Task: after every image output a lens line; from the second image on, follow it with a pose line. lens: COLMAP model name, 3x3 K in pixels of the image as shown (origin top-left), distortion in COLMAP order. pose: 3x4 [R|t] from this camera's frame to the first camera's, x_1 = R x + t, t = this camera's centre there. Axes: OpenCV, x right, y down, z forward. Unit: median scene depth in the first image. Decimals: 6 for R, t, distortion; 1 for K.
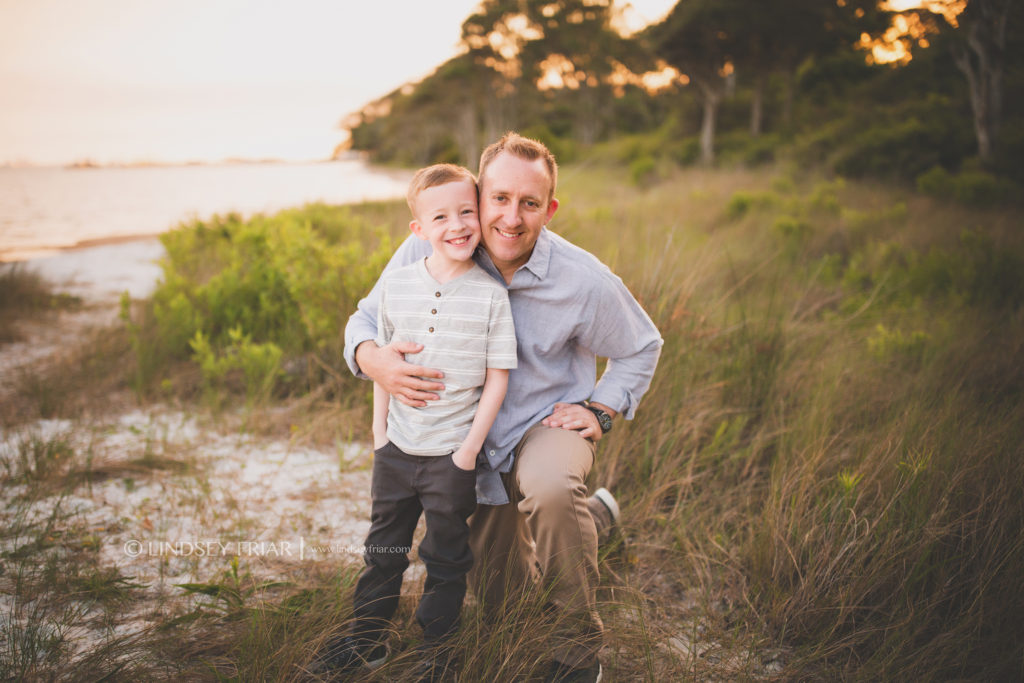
lens RADIAL K [[1061.4, 0, 517.3], [0, 1061.4, 336.5], [0, 0, 1]] dist [-0.013787, 0.000000]
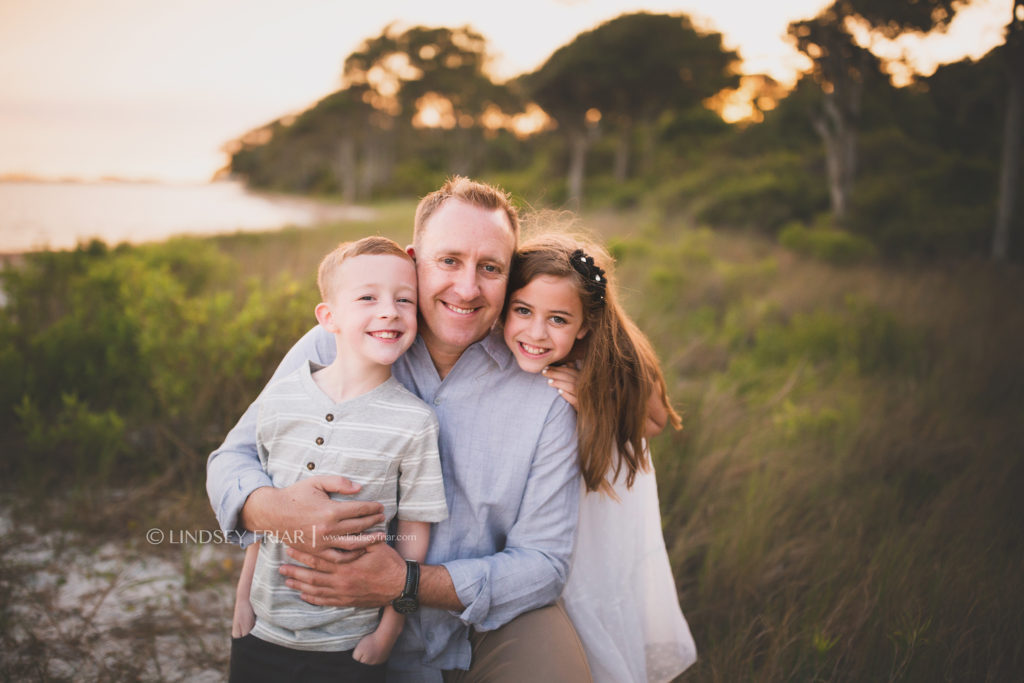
lens RADIAL K [[998.9, 0, 518.0], [0, 998.9, 333.8], [0, 0, 1]] dist [-0.015460, 0.000000]
pose [[0.991083, 0.030940, 0.129606, -0.013238], [-0.027584, 0.999238, -0.027613, -0.038345], [-0.130362, 0.023792, 0.991181, 0.142676]]
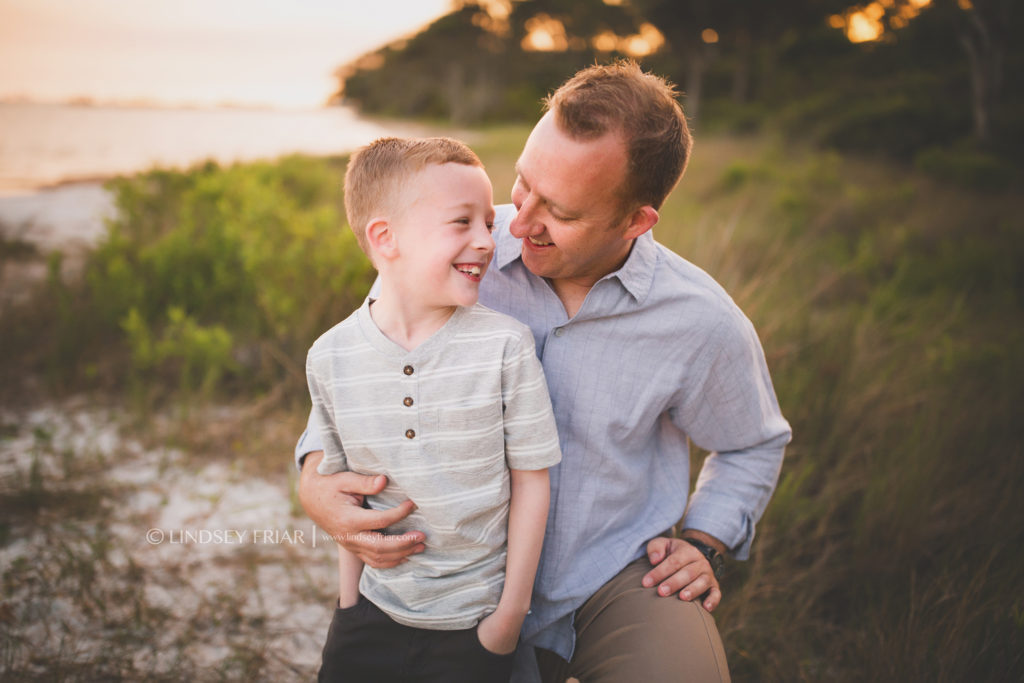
lens RADIAL K [[998.9, 0, 512.6], [0, 998.9, 343.6], [0, 0, 1]] dist [-0.015460, 0.000000]
pose [[0.998765, 0.044538, 0.022015, -0.019902], [-0.045734, 0.997315, 0.057194, -0.031988], [-0.019408, -0.058130, 0.998120, 0.199997]]
